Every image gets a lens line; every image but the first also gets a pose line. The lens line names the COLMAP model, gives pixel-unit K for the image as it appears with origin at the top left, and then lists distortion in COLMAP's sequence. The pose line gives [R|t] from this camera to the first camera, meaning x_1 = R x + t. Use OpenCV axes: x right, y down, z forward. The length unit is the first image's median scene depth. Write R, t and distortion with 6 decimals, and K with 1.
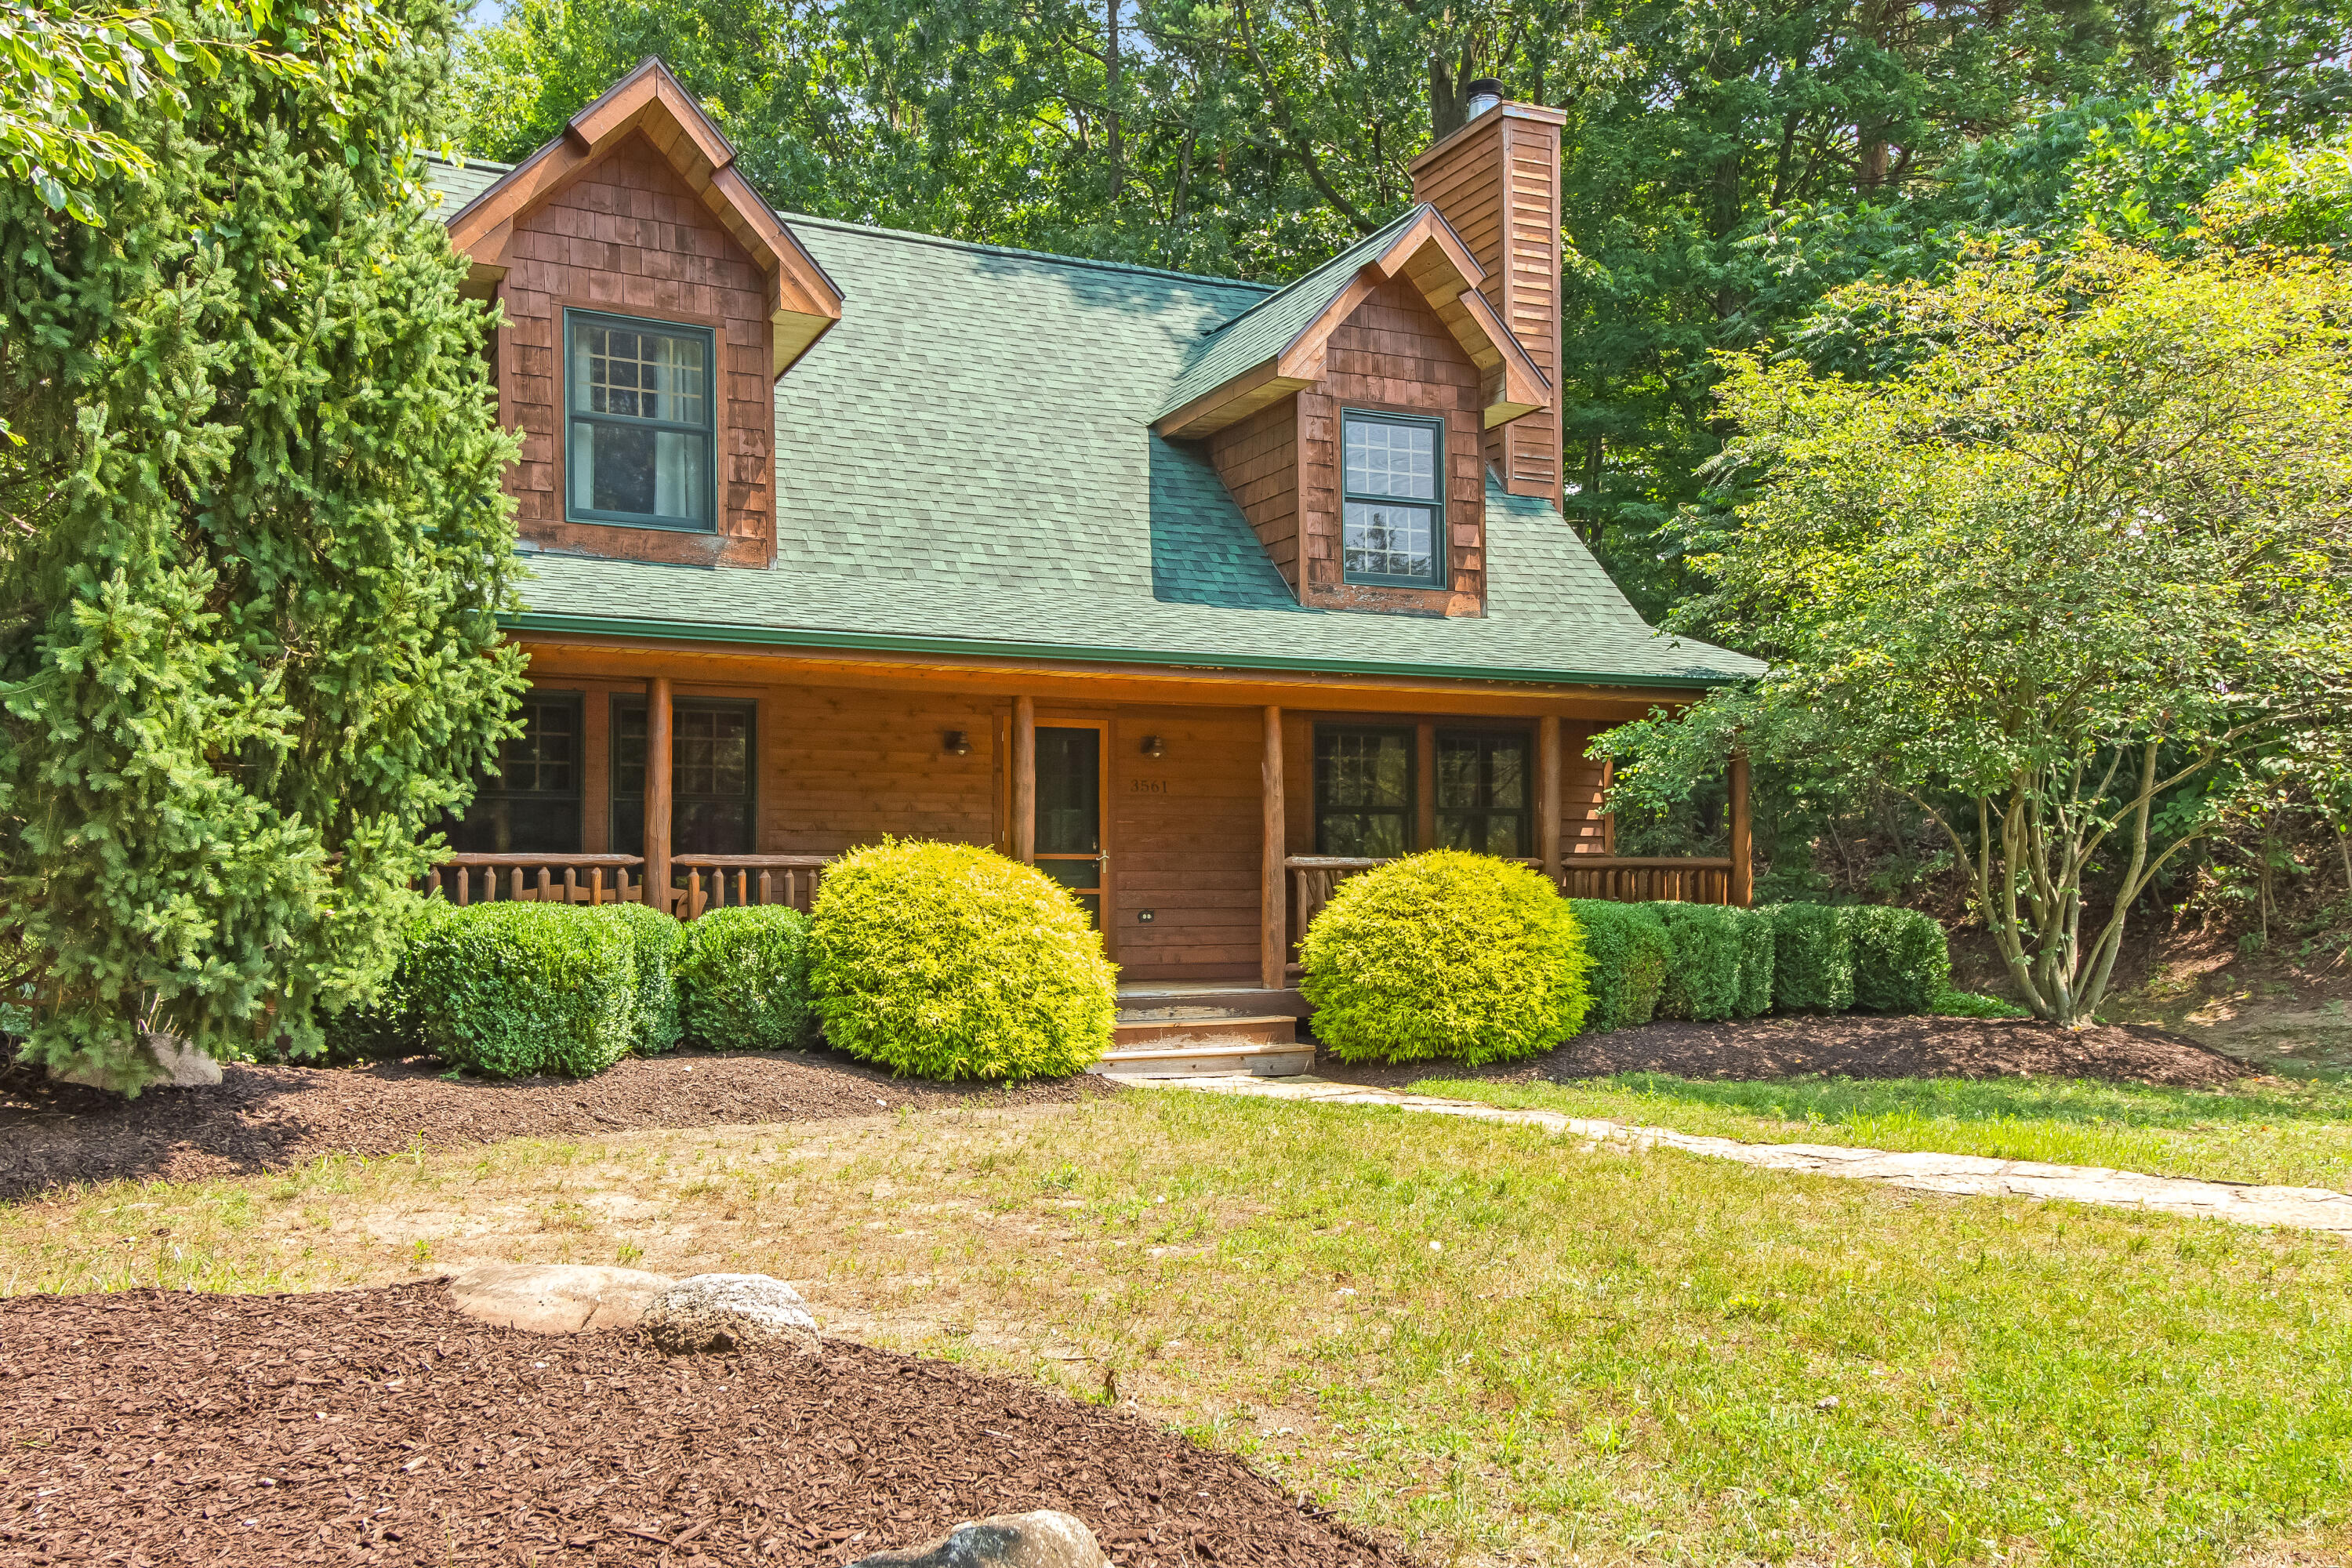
lens RADIAL K [[1946.7, 0, 1175.7], [0, 1946.7, 821.9], [0, 0, 1]] dist [0.143077, 0.001272]
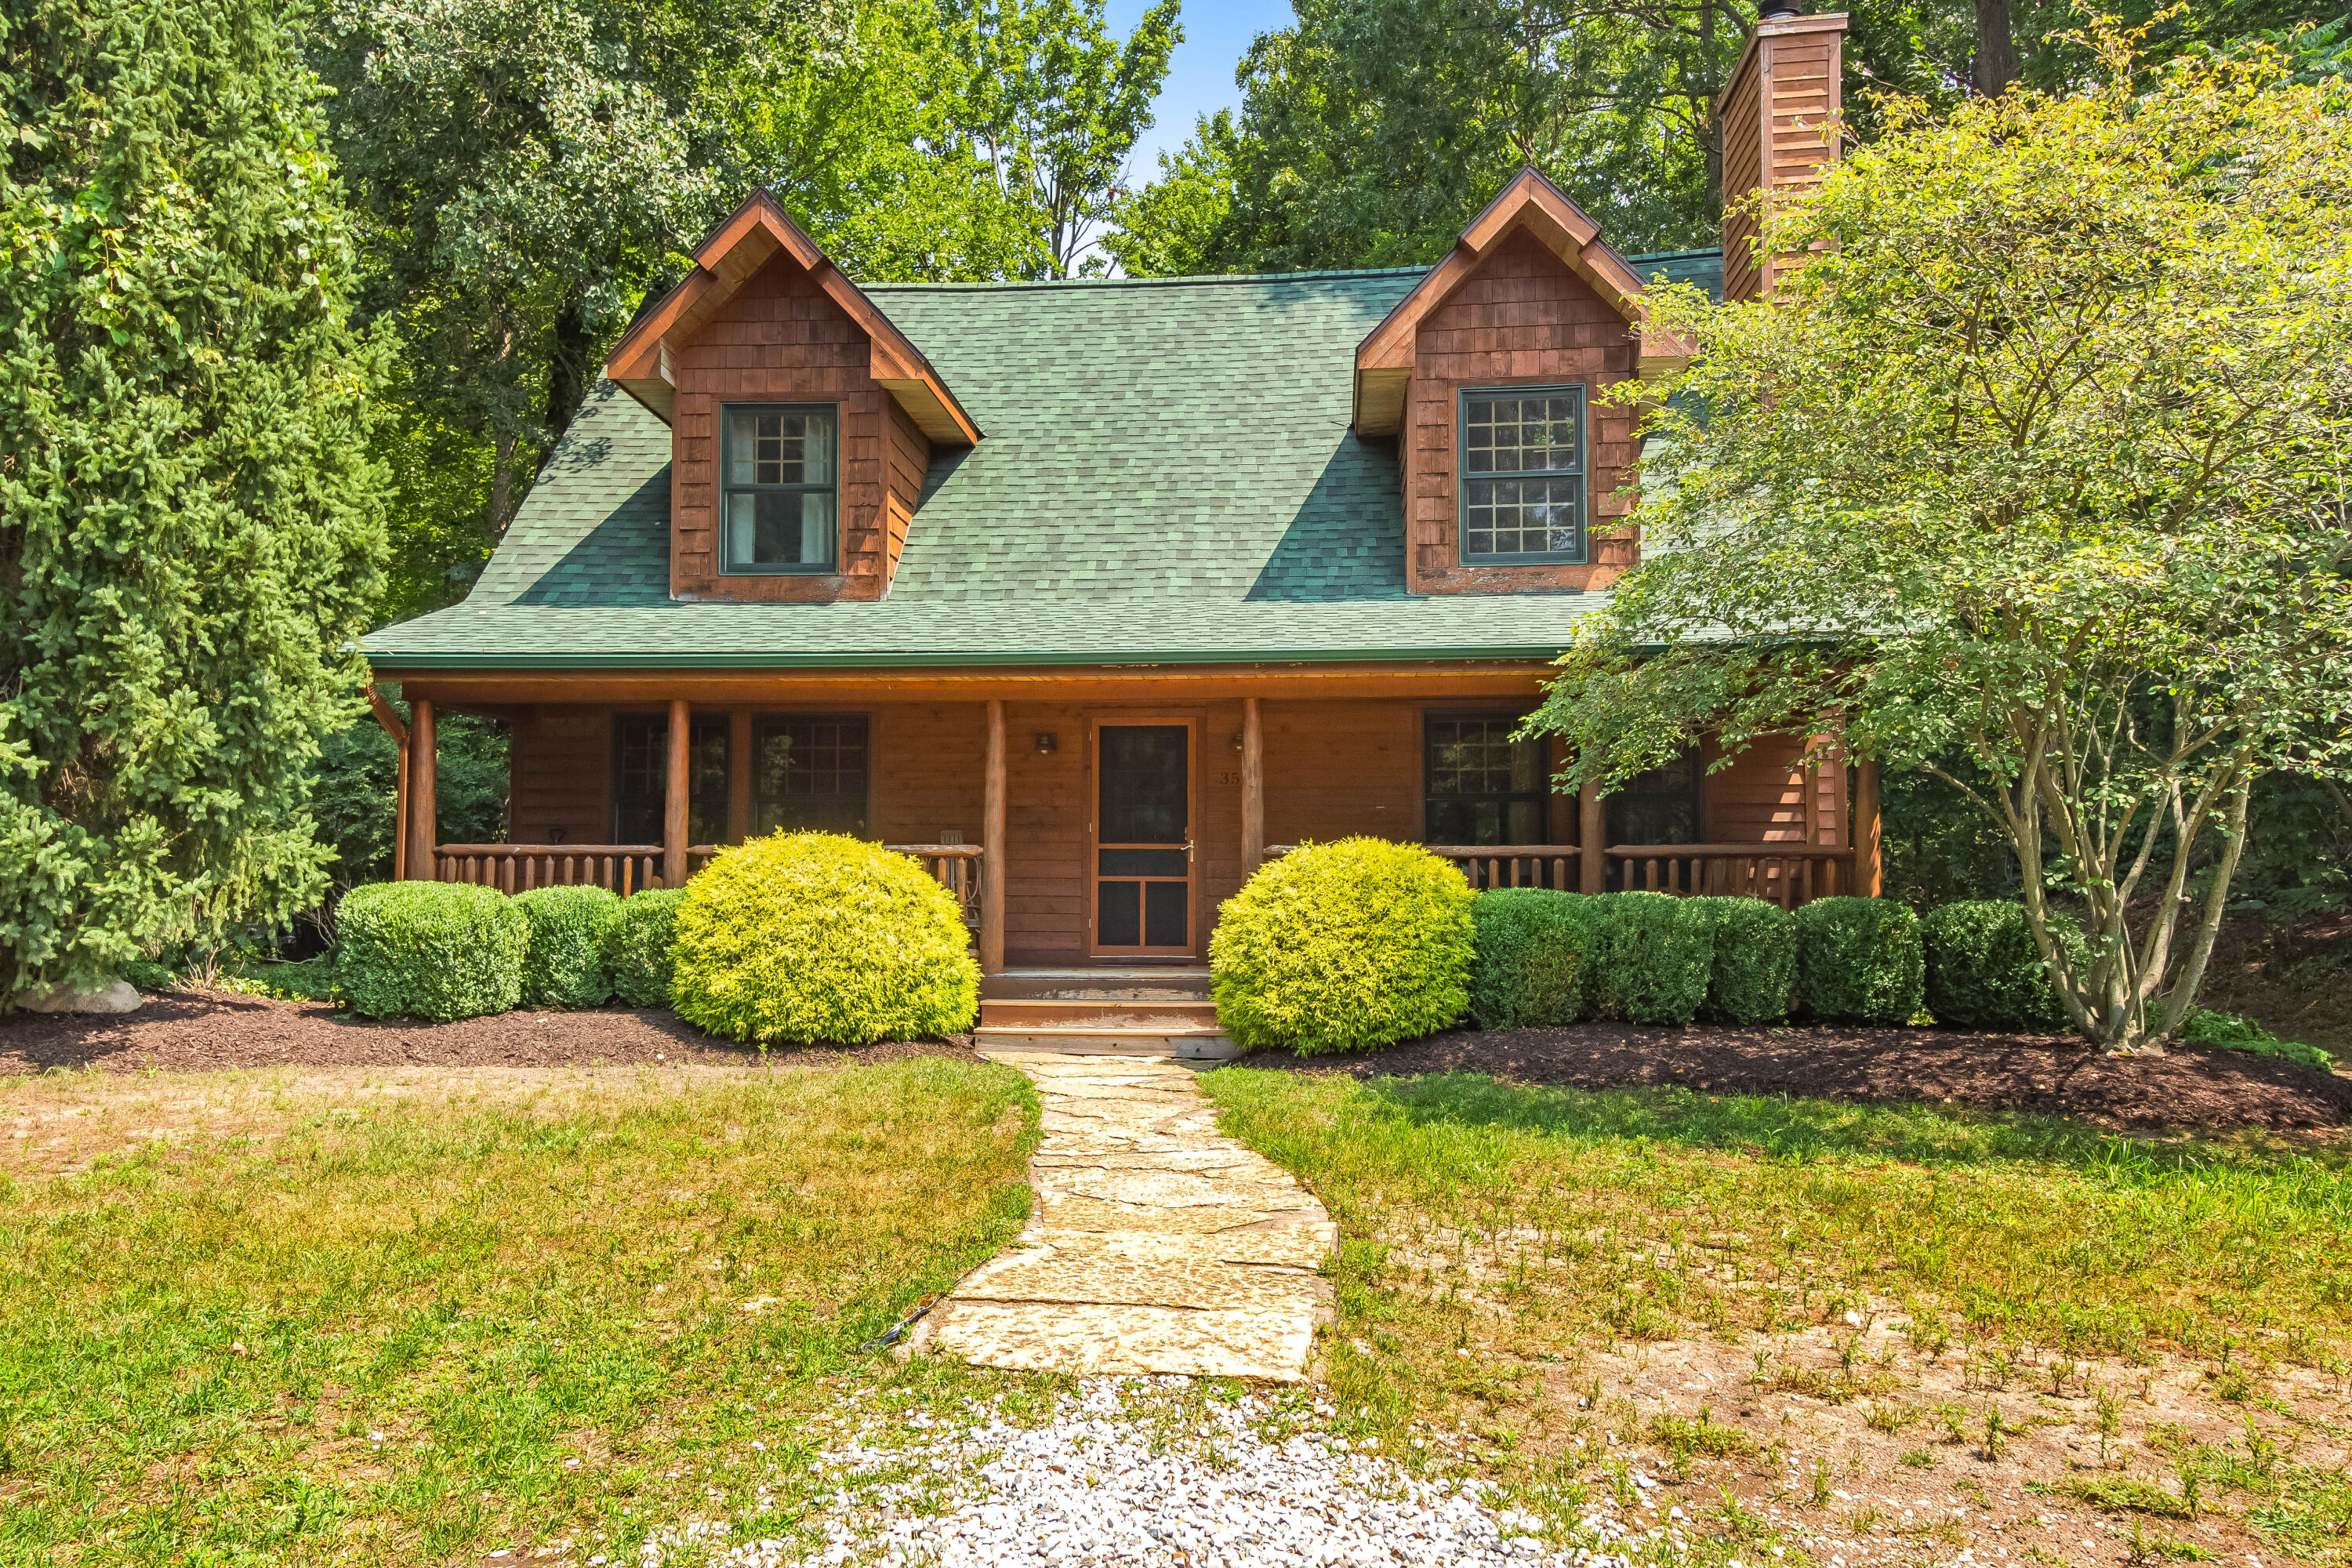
lens RADIAL K [[1872.3, 0, 1176.0], [0, 1872.3, 784.0], [0, 0, 1]] dist [0.143073, -0.001141]
pose [[0.856932, -0.022370, -0.514944, 0.537353], [0.012612, 0.999669, -0.022441, 0.007559], [0.515276, 0.012736, 0.856930, 0.141781]]
